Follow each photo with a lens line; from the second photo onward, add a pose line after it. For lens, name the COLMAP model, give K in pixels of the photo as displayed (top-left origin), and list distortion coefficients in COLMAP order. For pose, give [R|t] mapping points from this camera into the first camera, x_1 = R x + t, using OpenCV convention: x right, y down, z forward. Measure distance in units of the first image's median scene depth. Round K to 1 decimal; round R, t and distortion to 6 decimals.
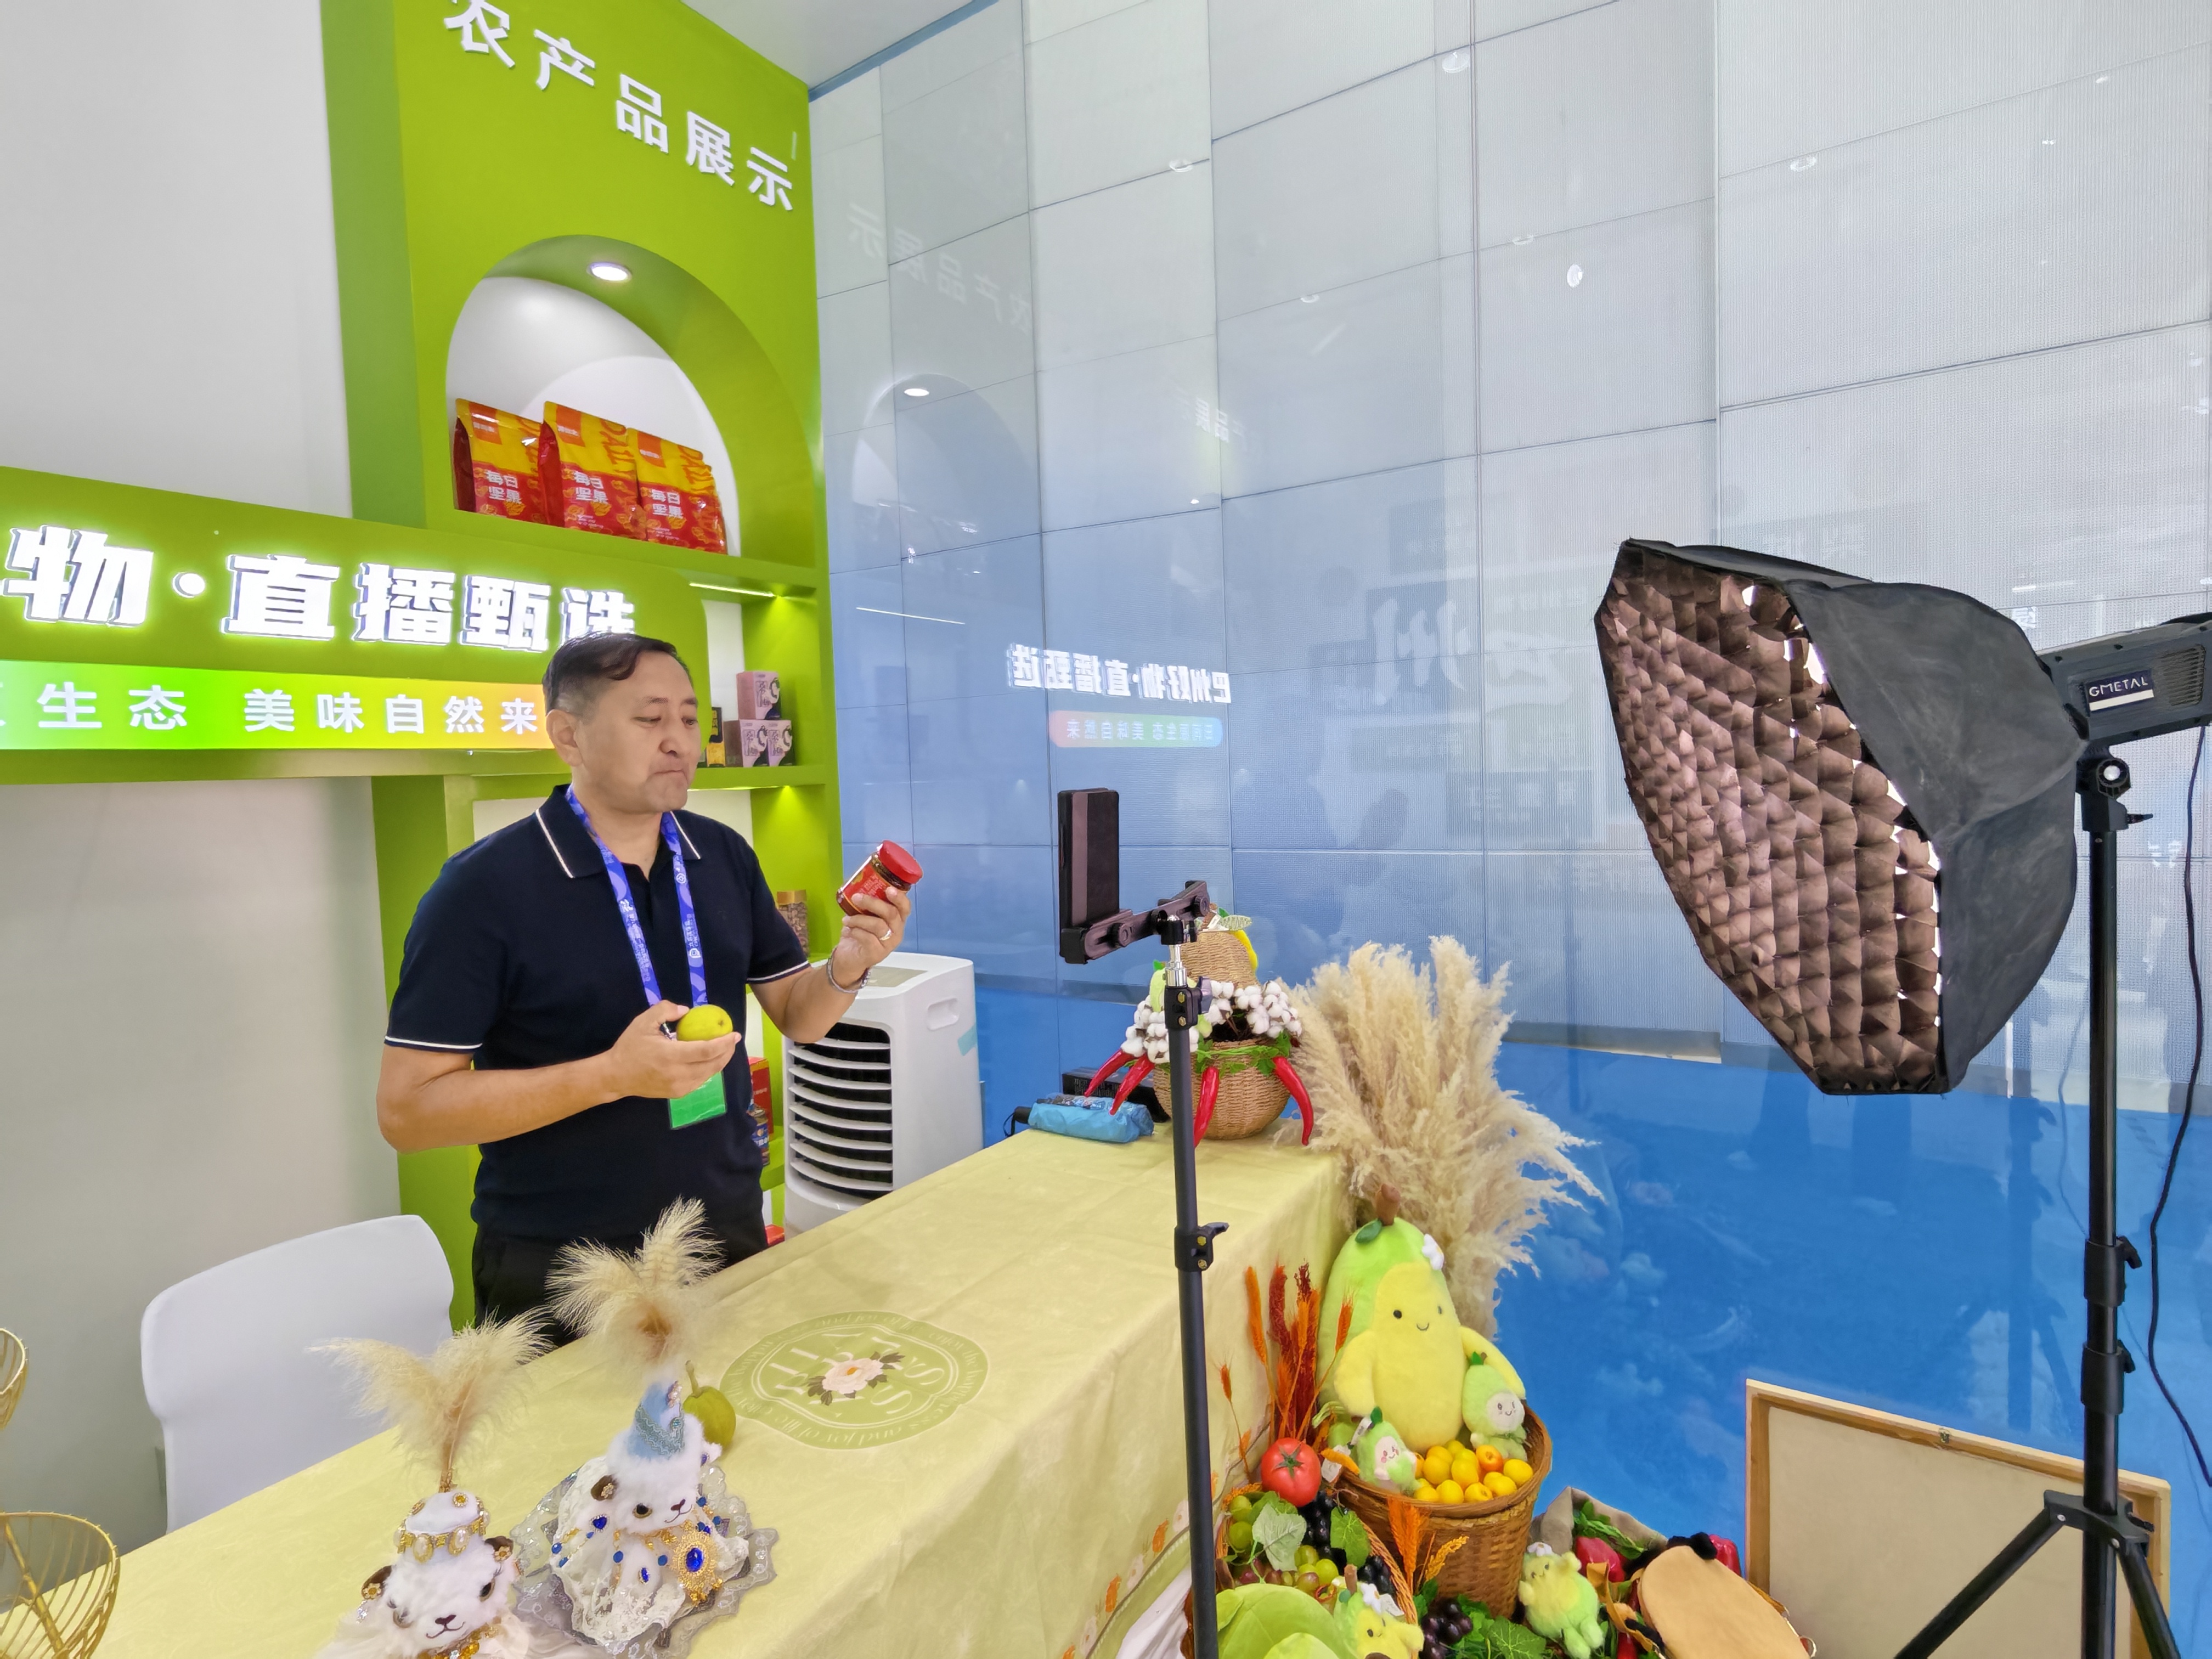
lens RADIAL K [[1096.5, 0, 1108.5], [0, 1096.5, 829.5], [0, 0, 1]] dist [0.006971, -0.002881]
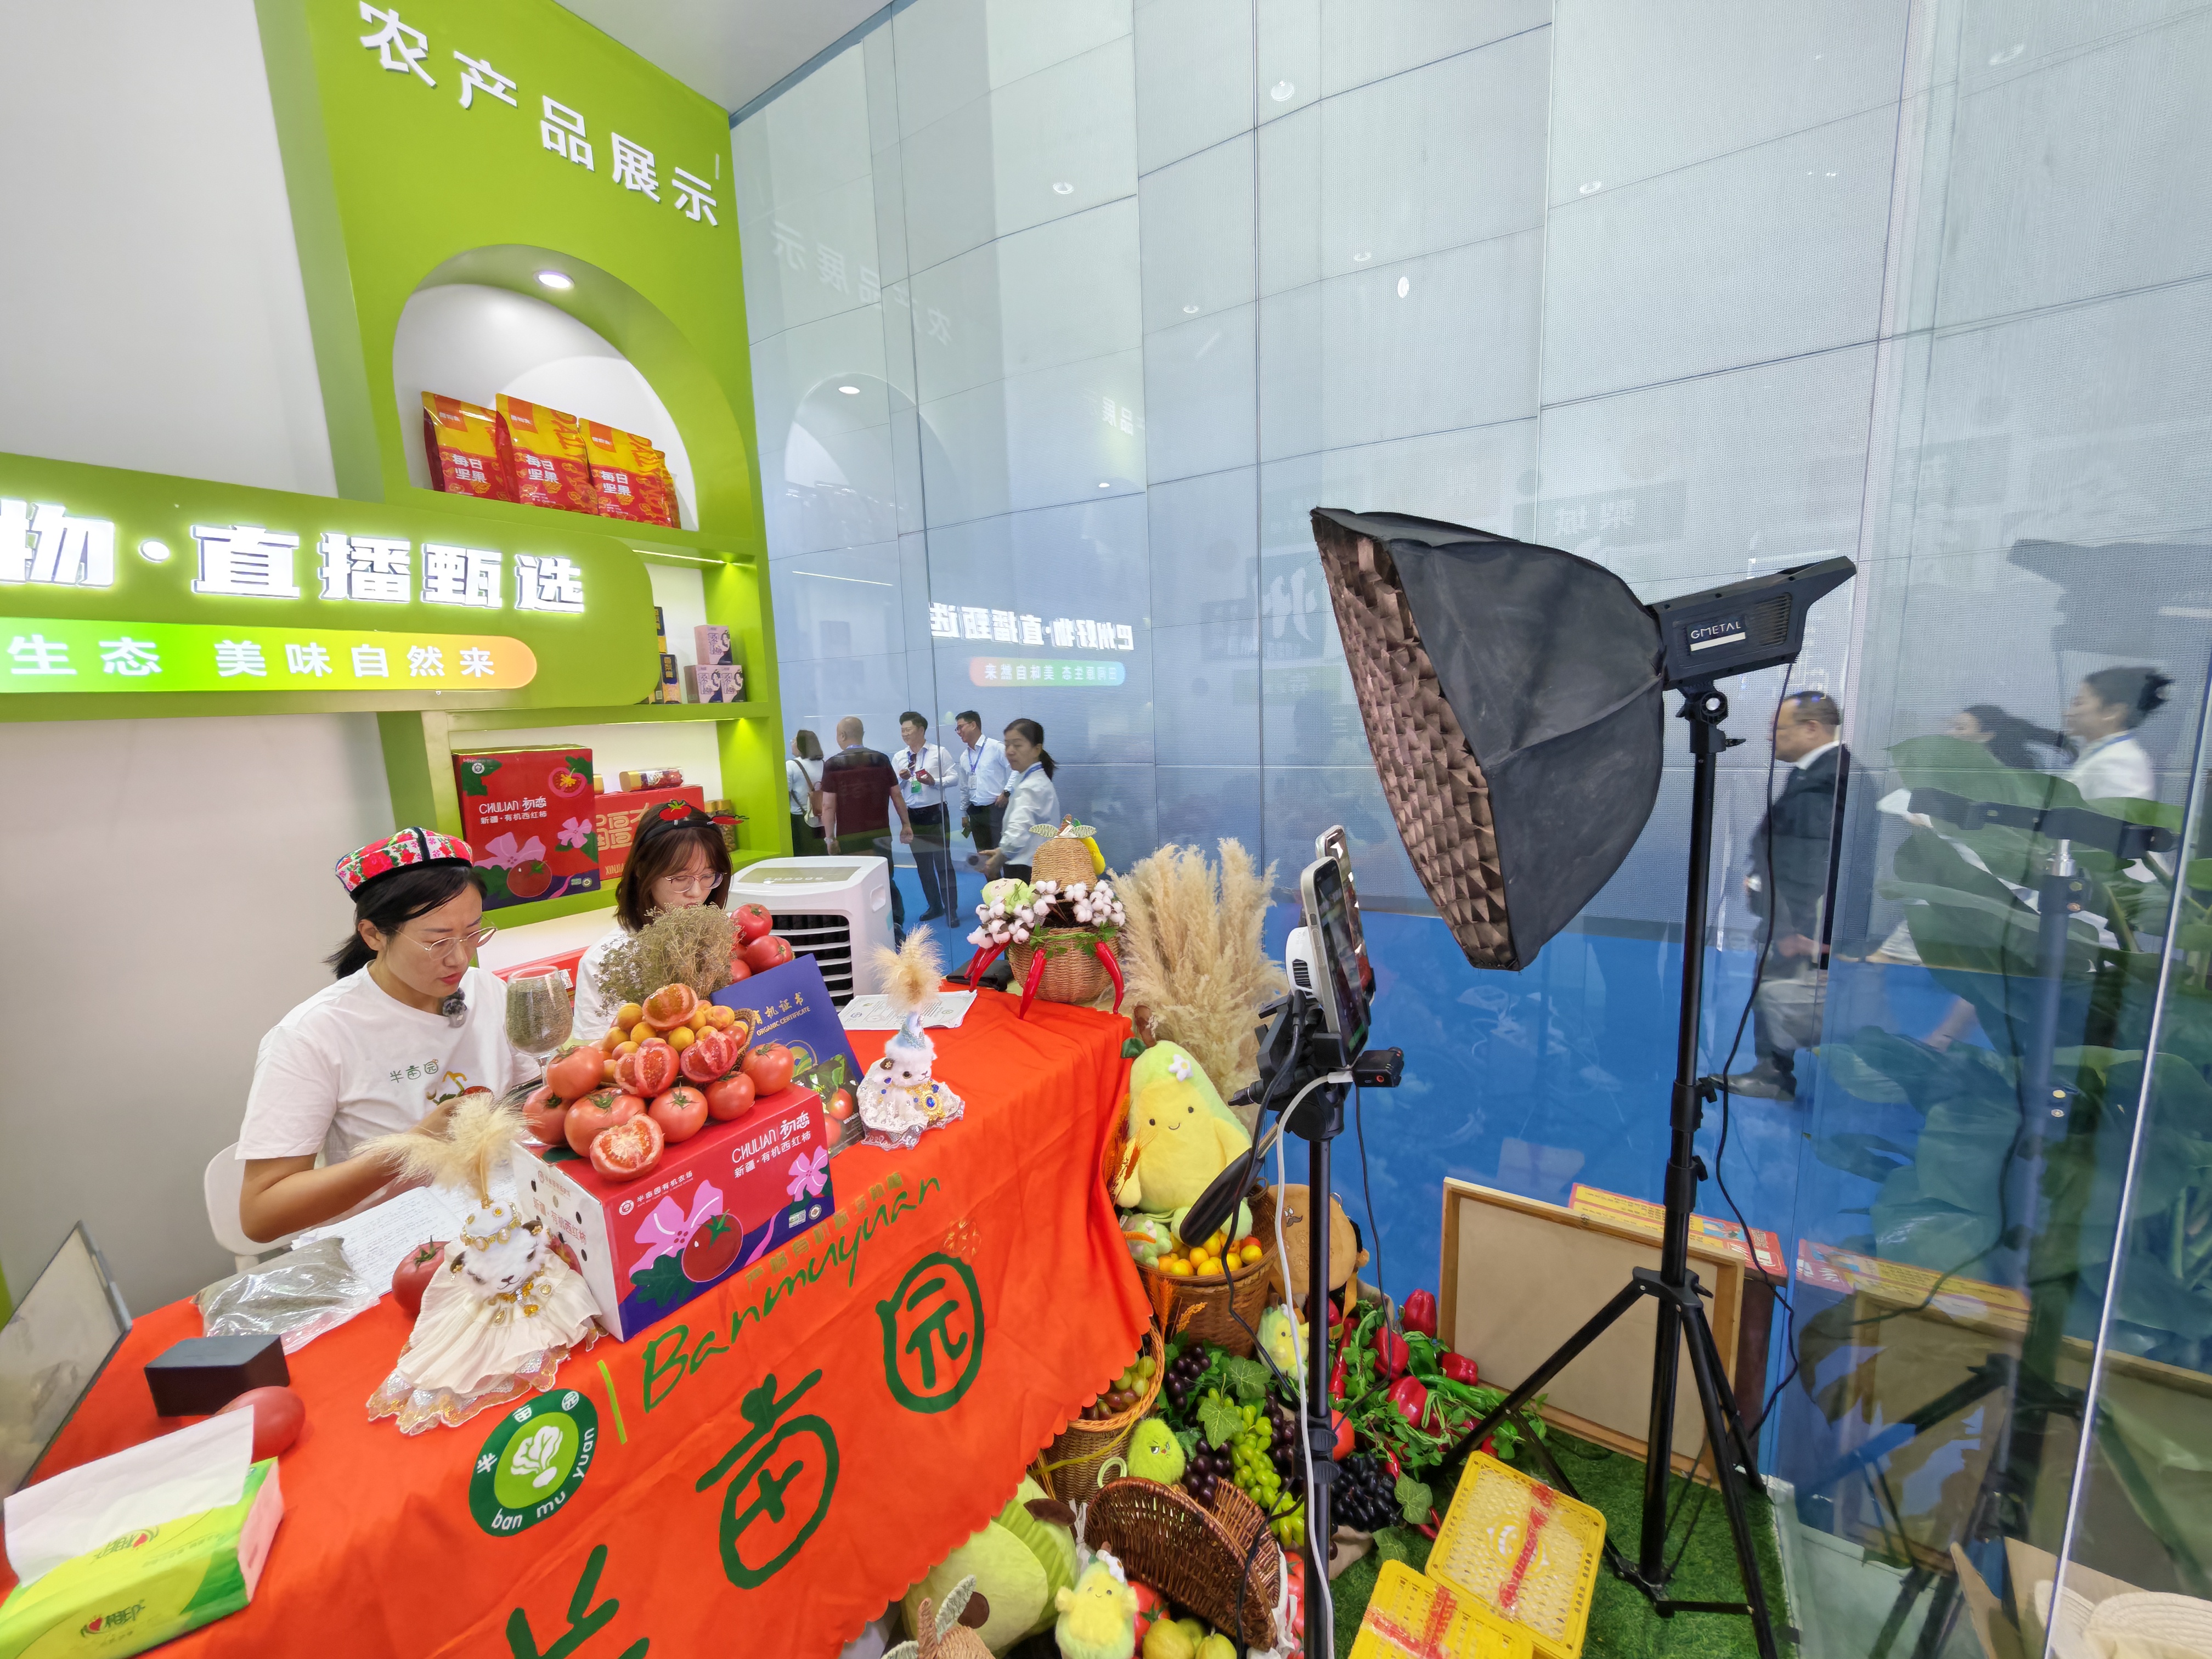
lens RADIAL K [[837.3, 0, 1101.8], [0, 837.3, 830.8], [0, 0, 1]] dist [0.003237, 0.000439]
pose [[0.999931, -0.006725, 0.009673, 0.132848], [0.005766, 0.995360, 0.096047, -0.003032], [-0.010274, -0.095984, 0.995330, 0.047102]]
